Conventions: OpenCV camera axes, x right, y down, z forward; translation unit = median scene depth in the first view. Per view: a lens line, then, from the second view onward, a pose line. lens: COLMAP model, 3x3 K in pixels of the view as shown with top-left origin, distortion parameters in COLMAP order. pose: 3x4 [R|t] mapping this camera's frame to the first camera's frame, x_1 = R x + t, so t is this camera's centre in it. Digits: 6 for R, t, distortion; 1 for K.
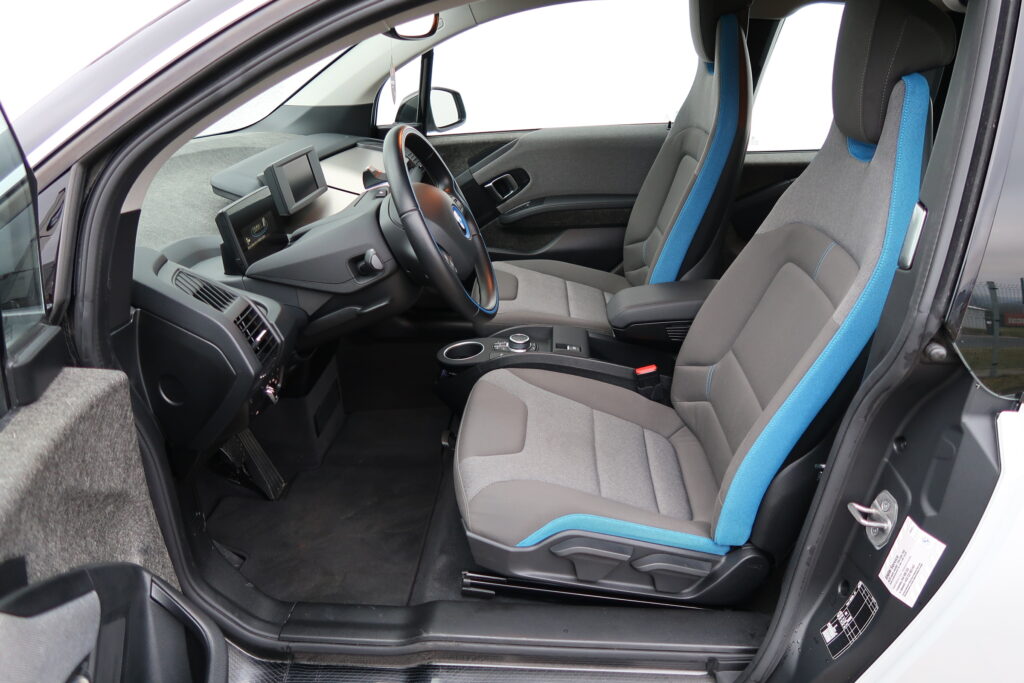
lens RADIAL K [[704.5, 0, 512.0], [0, 704.5, 341.5], [0, 0, 1]] dist [-0.009442, -0.004117]
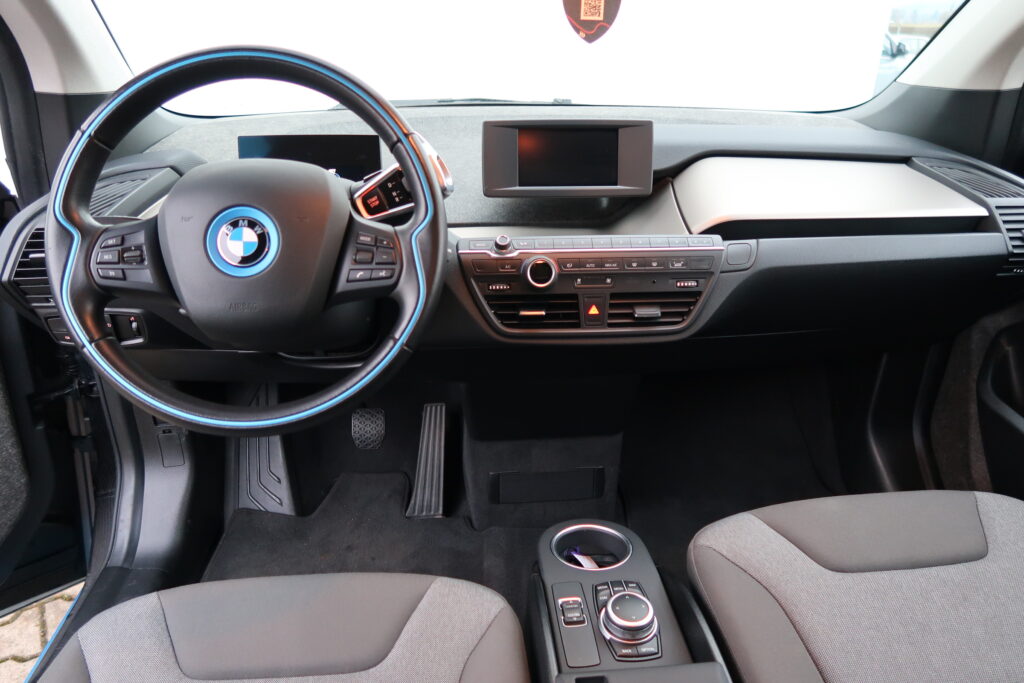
lens RADIAL K [[704.5, 0, 512.0], [0, 704.5, 341.5], [0, 0, 1]] dist [-0.009442, -0.004117]
pose [[0.157017, 0.412589, -0.897283, 0.247079], [-0.418733, 0.850657, 0.317875, -0.194658], [0.894432, 0.325811, 0.306332, 0.582130]]
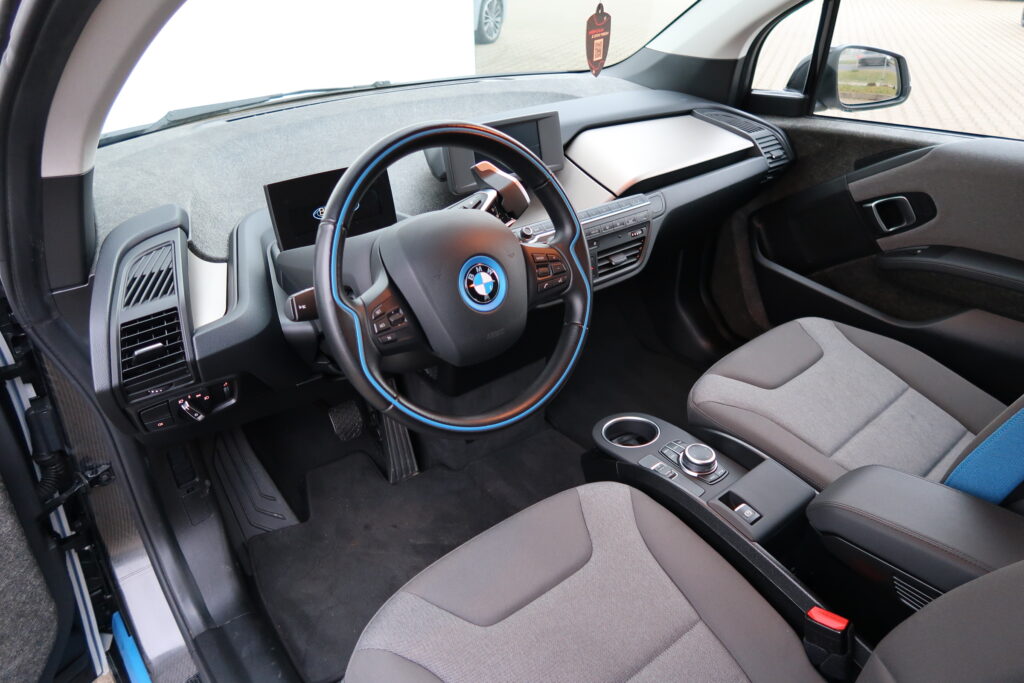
lens RADIAL K [[704.5, 0, 512.0], [0, 704.5, 341.5], [0, 0, 1]] dist [-0.009442, -0.004117]
pose [[0.681464, 0.378525, -0.626359, 0.203742], [-0.310106, 0.924573, 0.221355, -0.149205], [0.662904, 0.043393, 0.747446, 0.296627]]
